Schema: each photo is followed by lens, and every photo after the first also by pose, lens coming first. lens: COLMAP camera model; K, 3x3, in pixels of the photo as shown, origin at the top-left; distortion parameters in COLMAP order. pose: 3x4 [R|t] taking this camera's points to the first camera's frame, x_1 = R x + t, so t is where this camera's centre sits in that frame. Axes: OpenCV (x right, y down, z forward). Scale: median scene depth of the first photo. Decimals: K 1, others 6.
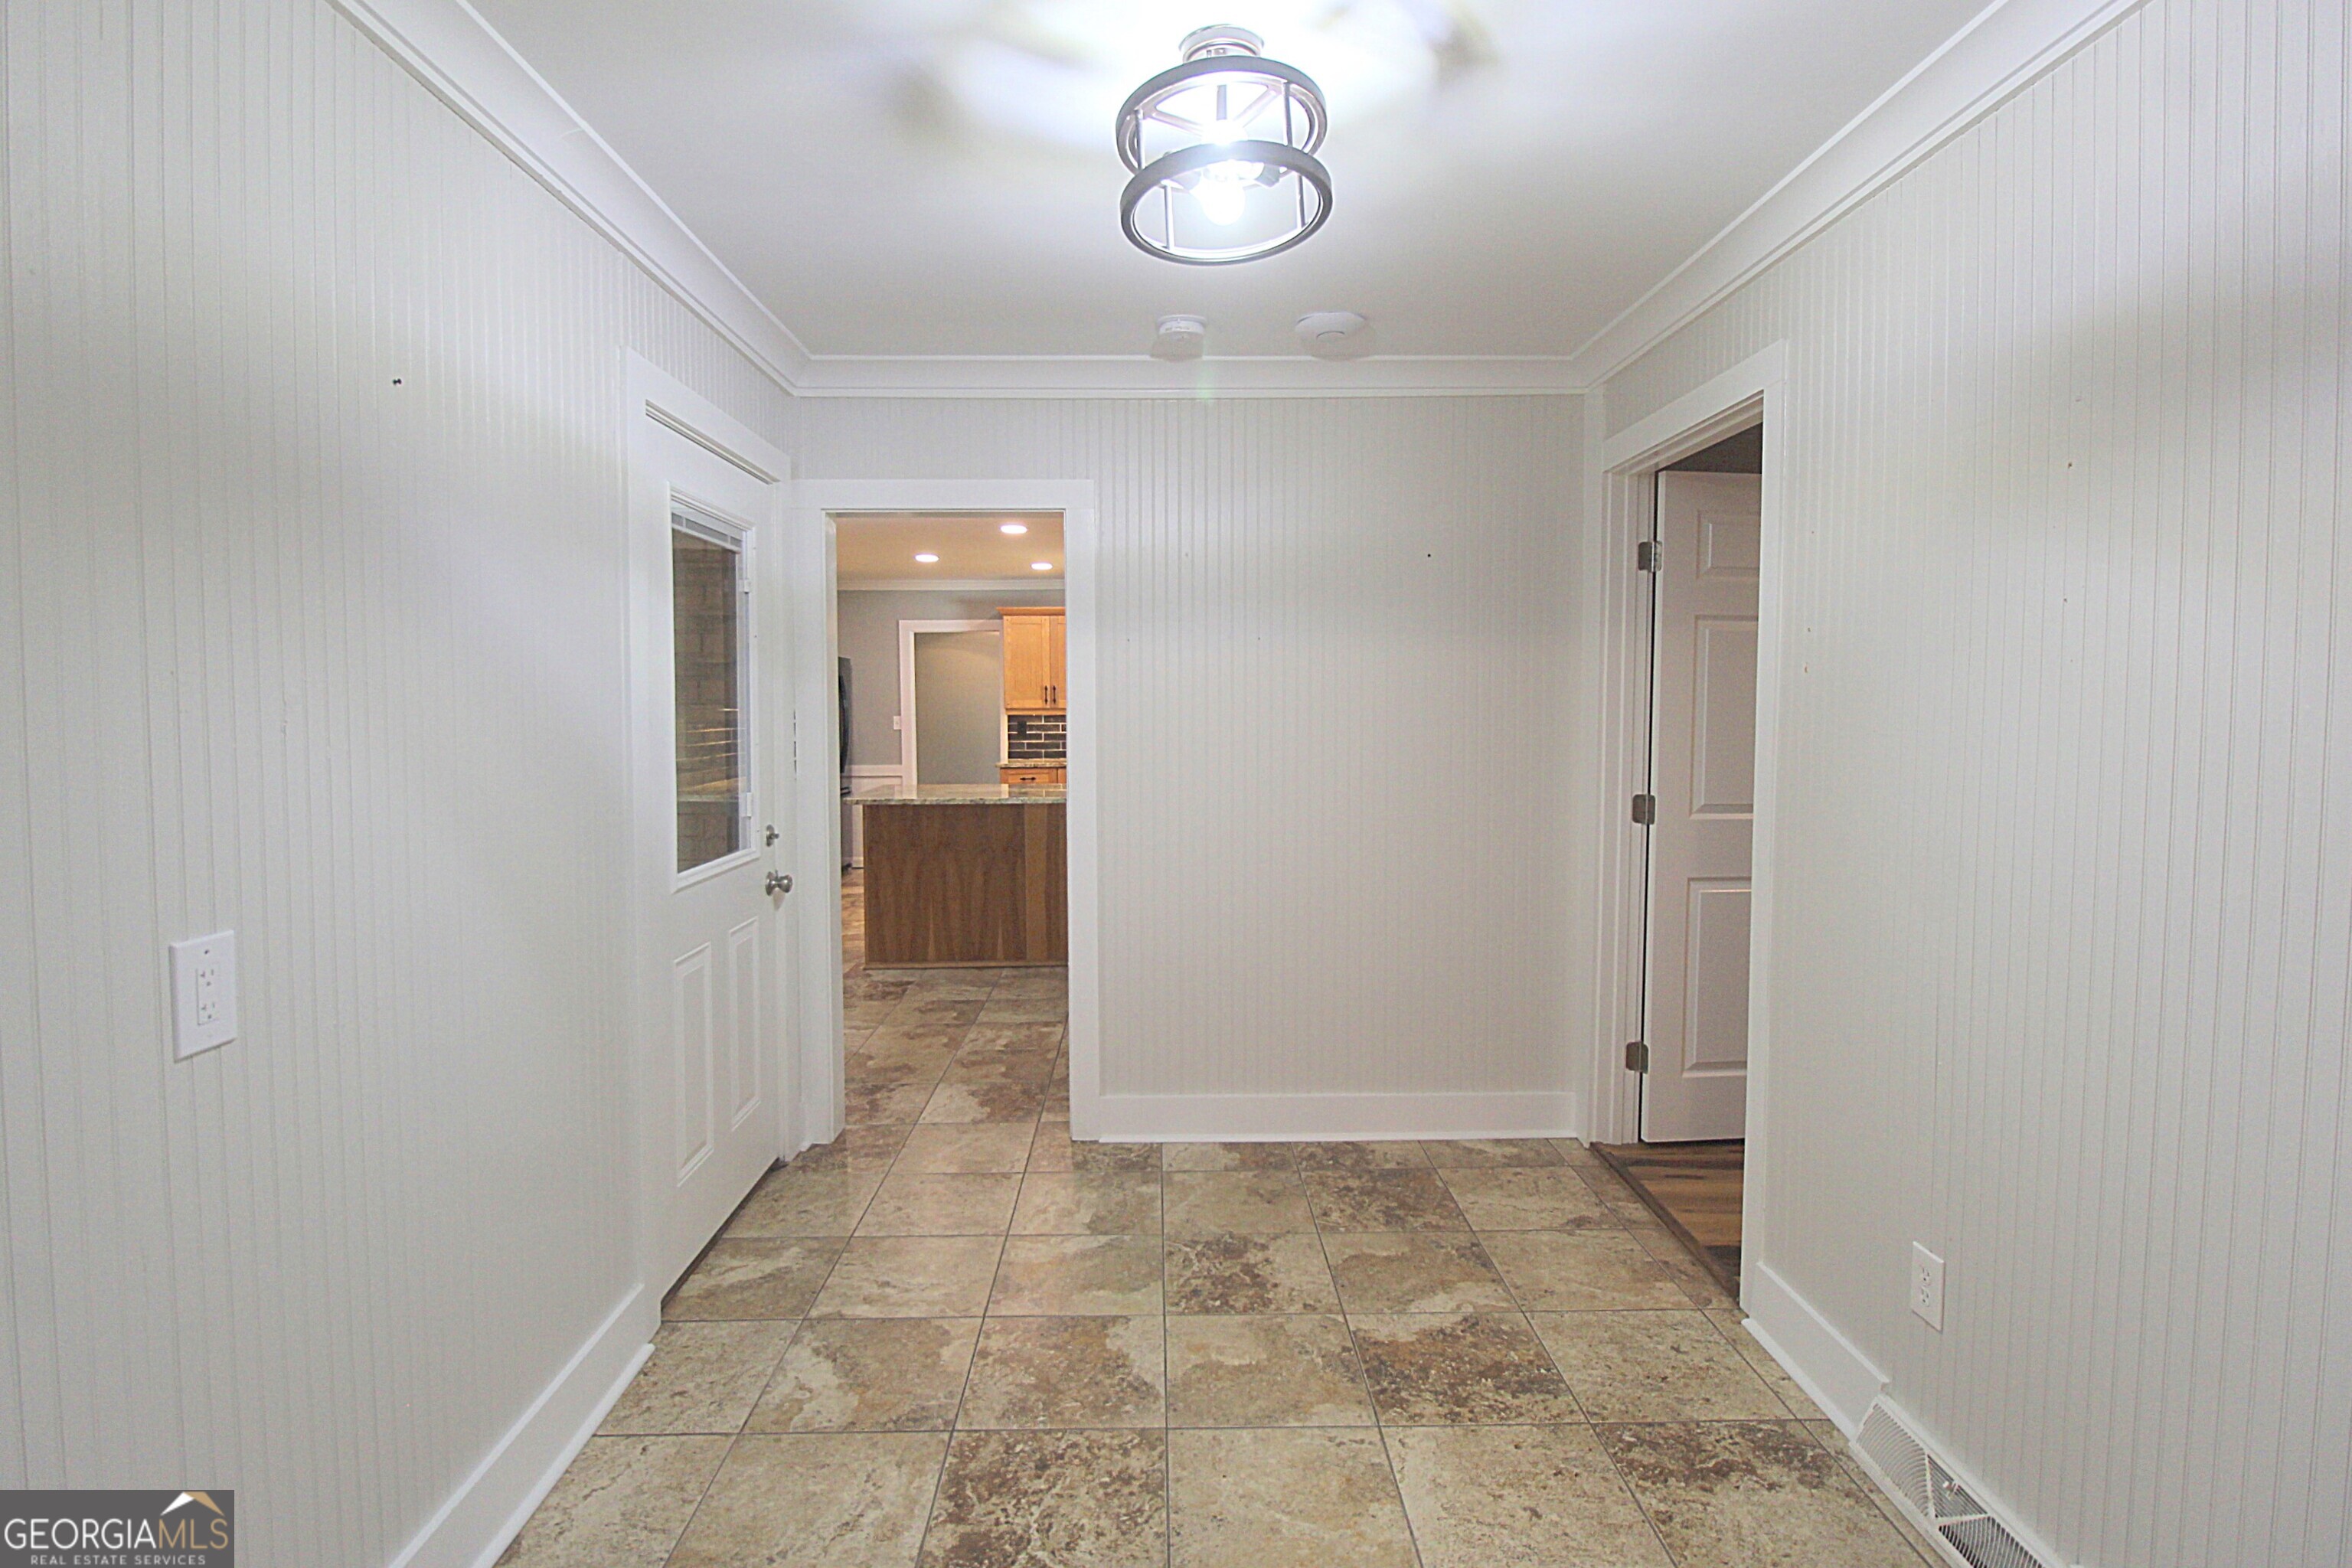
lens RADIAL K [[1199.7, 0, 1189.4], [0, 1199.7, 778.1], [0, 0, 1]] dist [-0.001031, -0.012254]
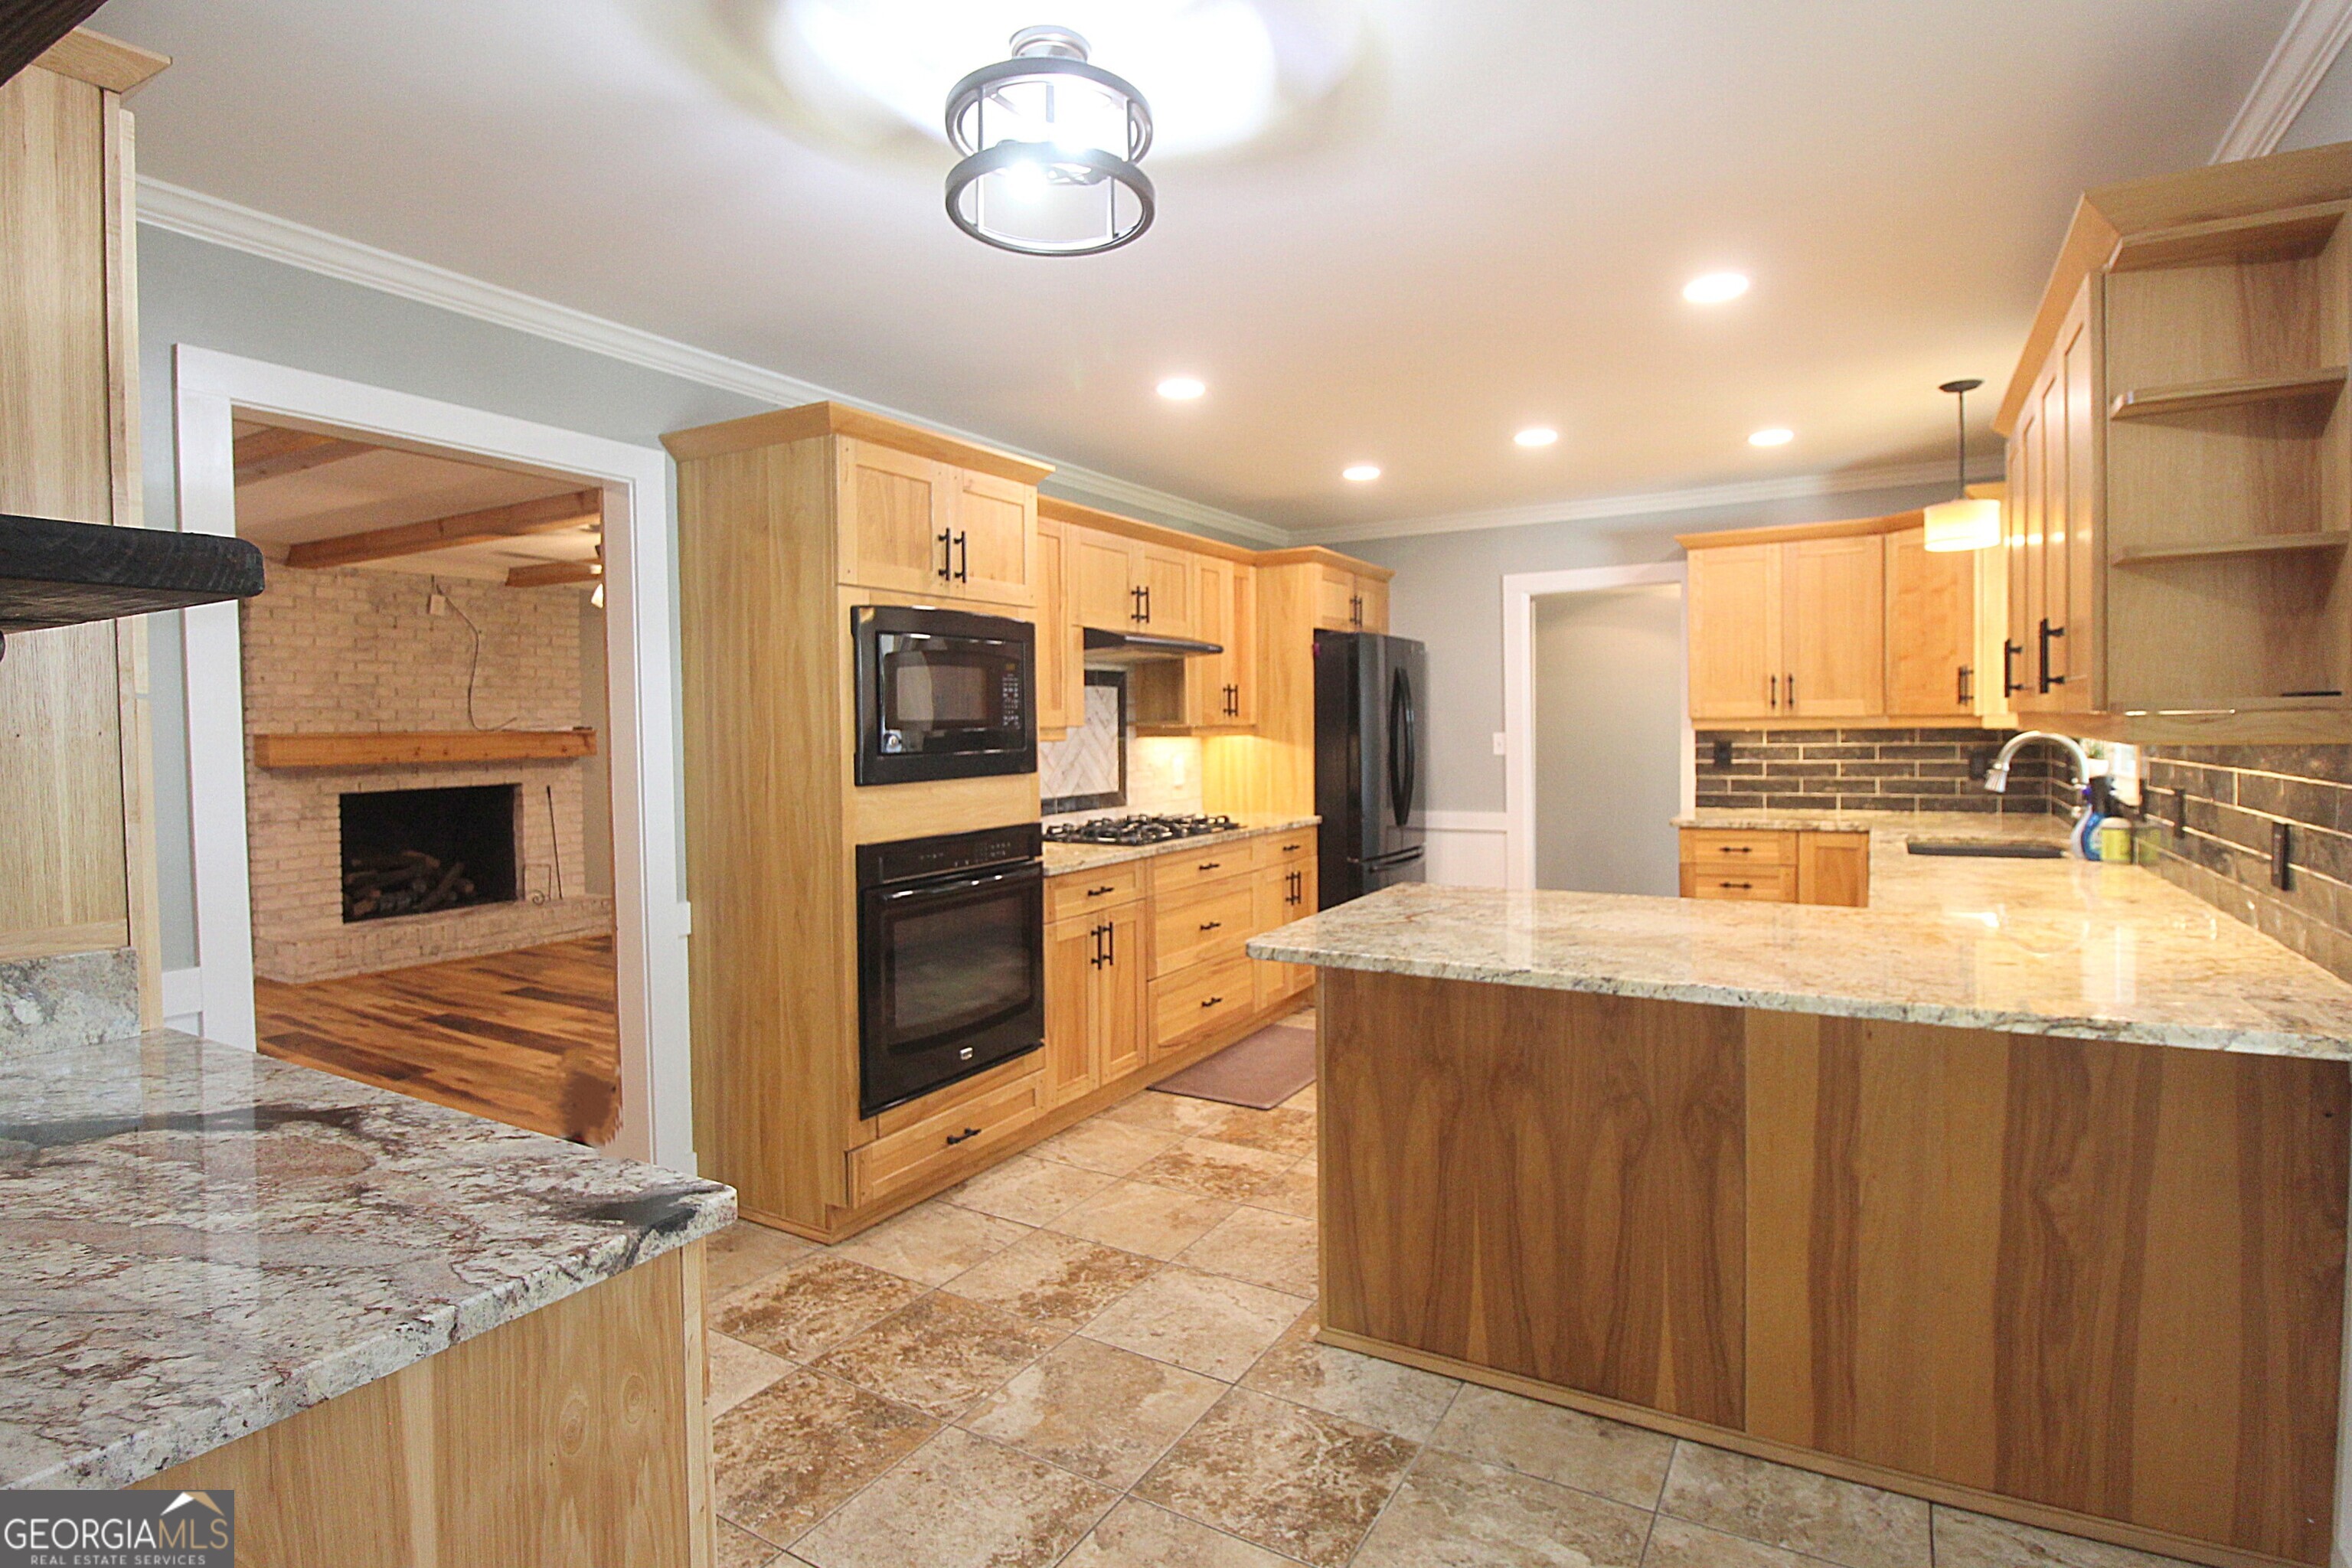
lens RADIAL K [[1199.7, 0, 1131.2], [0, 1199.7, 769.2], [0, 0, 1]] dist [-0.001031, -0.012254]
pose [[0.832233, 0.010440, -0.554328, -0.061360], [-0.022073, 0.999654, -0.014313, -0.020788], [0.553986, 0.024147, 0.832176, 0.395779]]
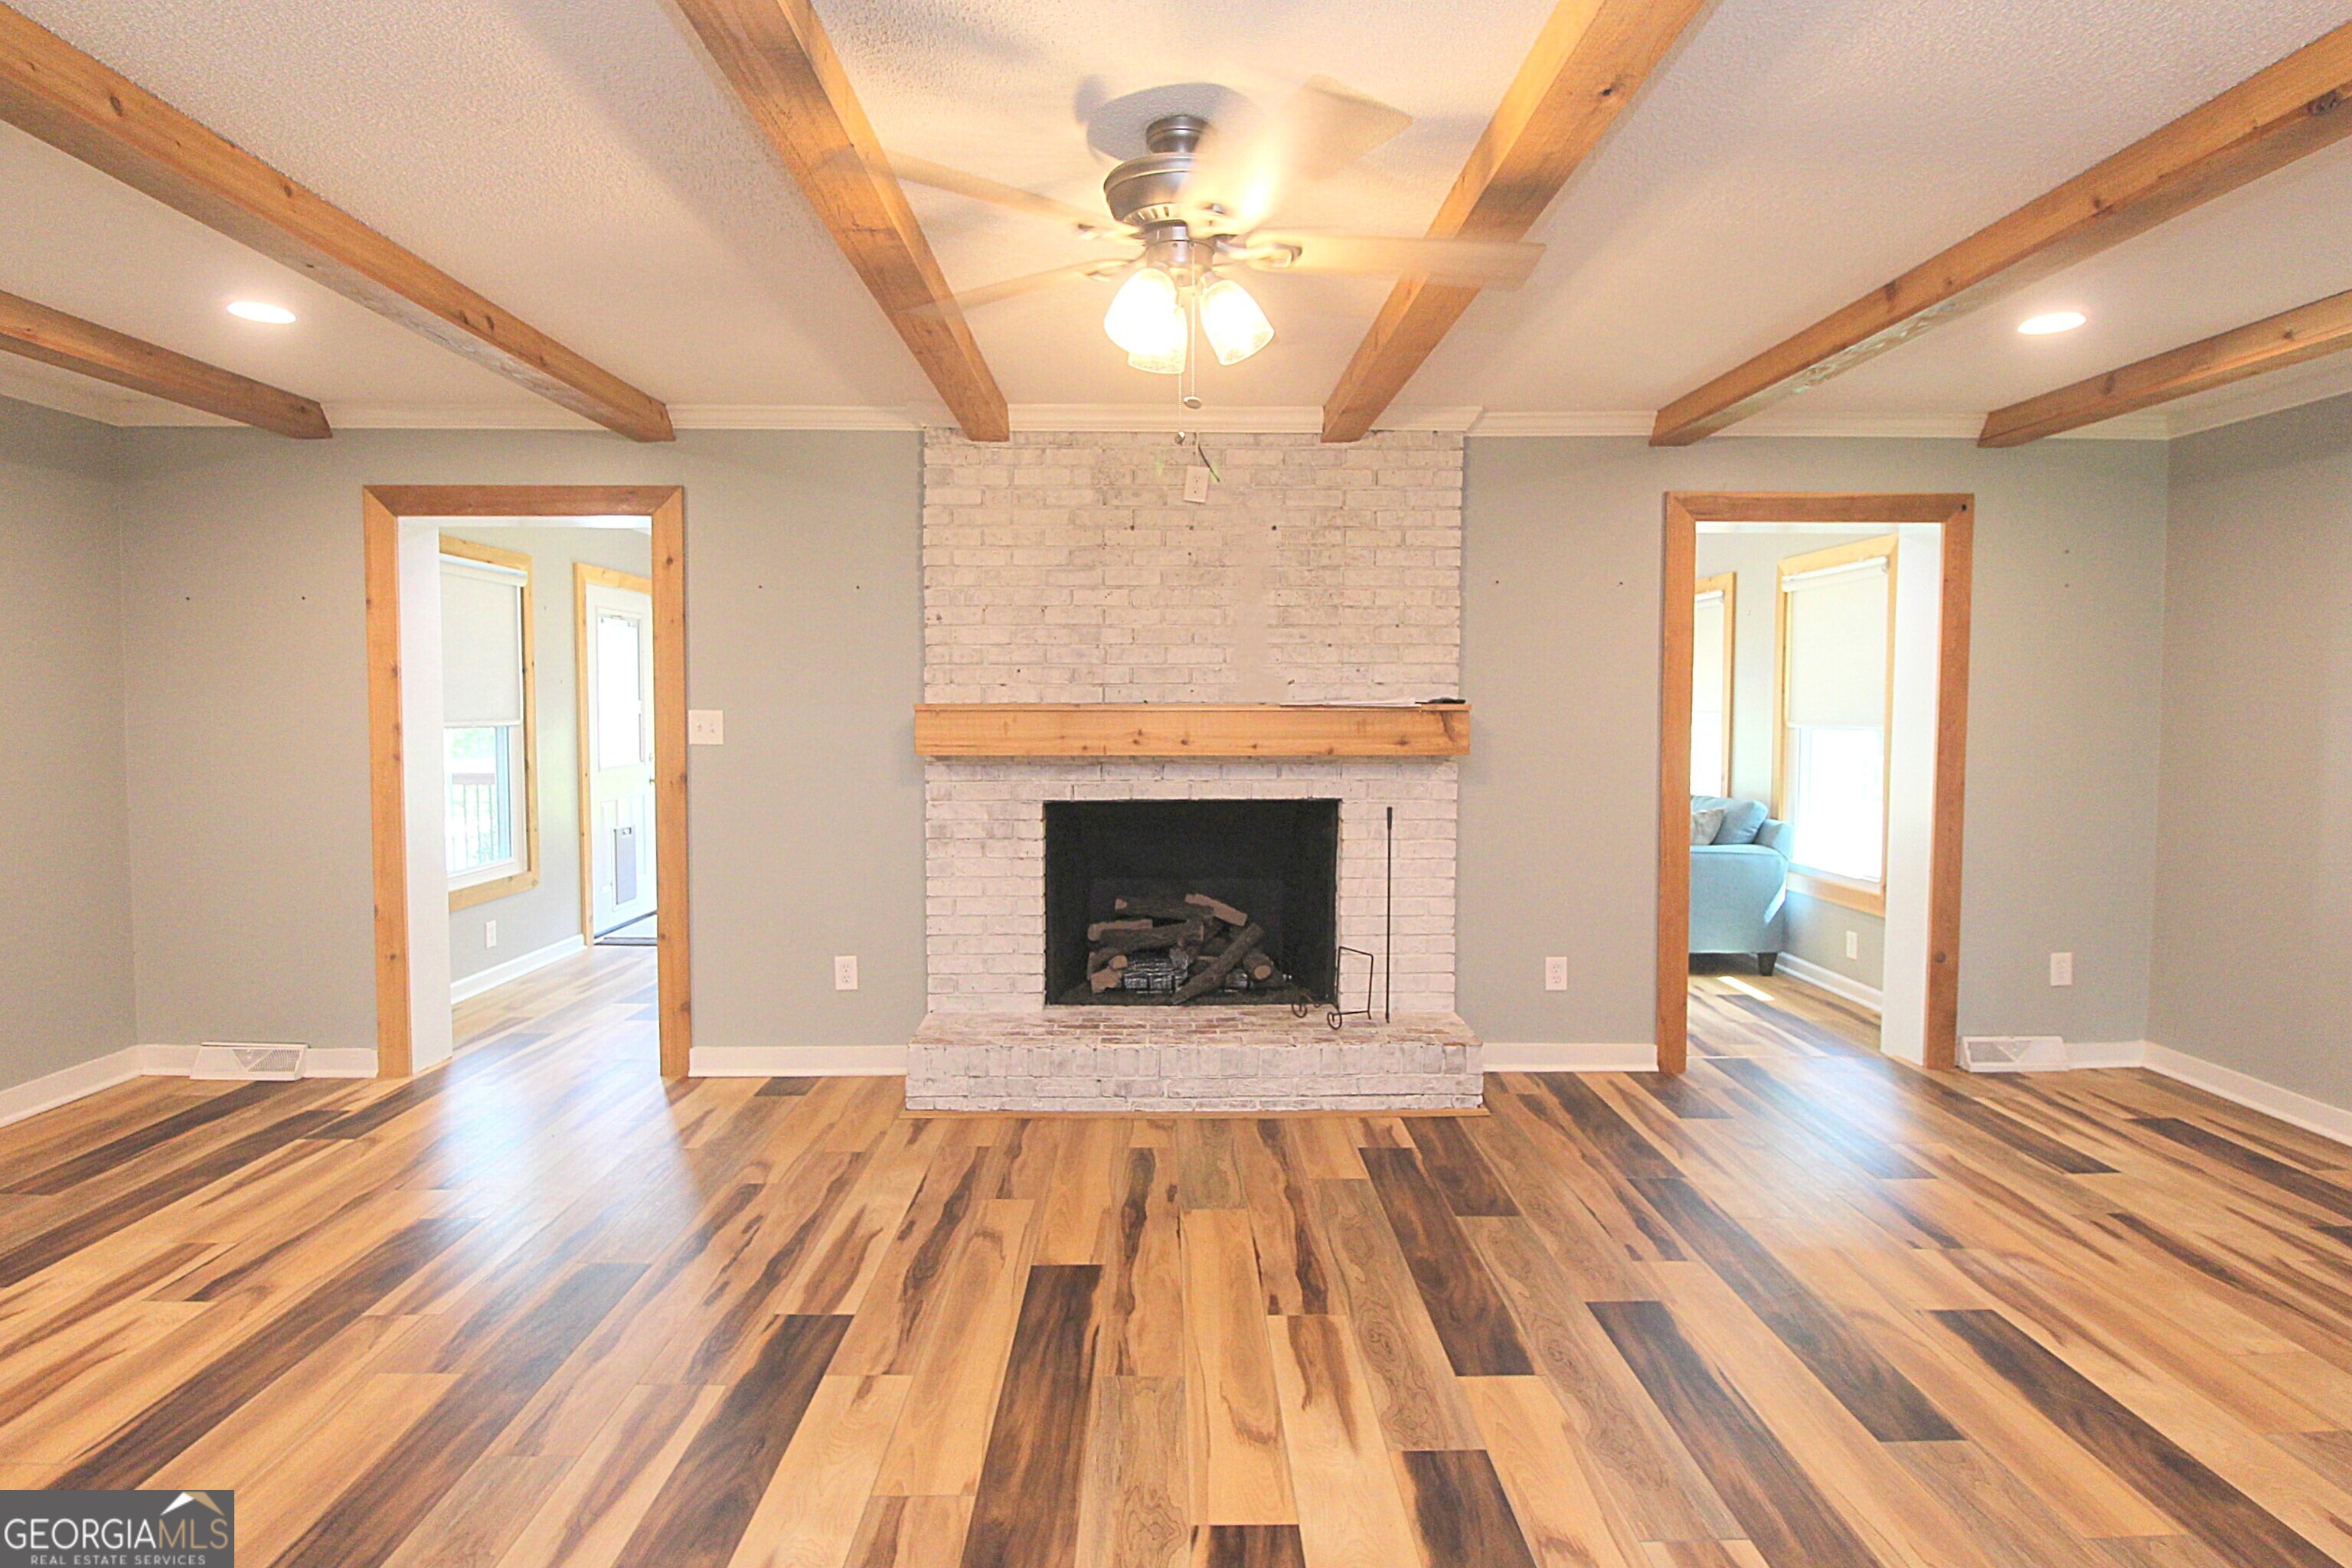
lens RADIAL K [[1199.7, 0, 1193.2], [0, 1199.7, 749.3], [0, 0, 1]] dist [-0.001031, -0.012254]
pose [[0.013957, 0.041944, -0.999022, -0.415137], [-0.063230, 0.997157, 0.040982, -0.047750], [0.997901, 0.062596, 0.016569, 0.787333]]
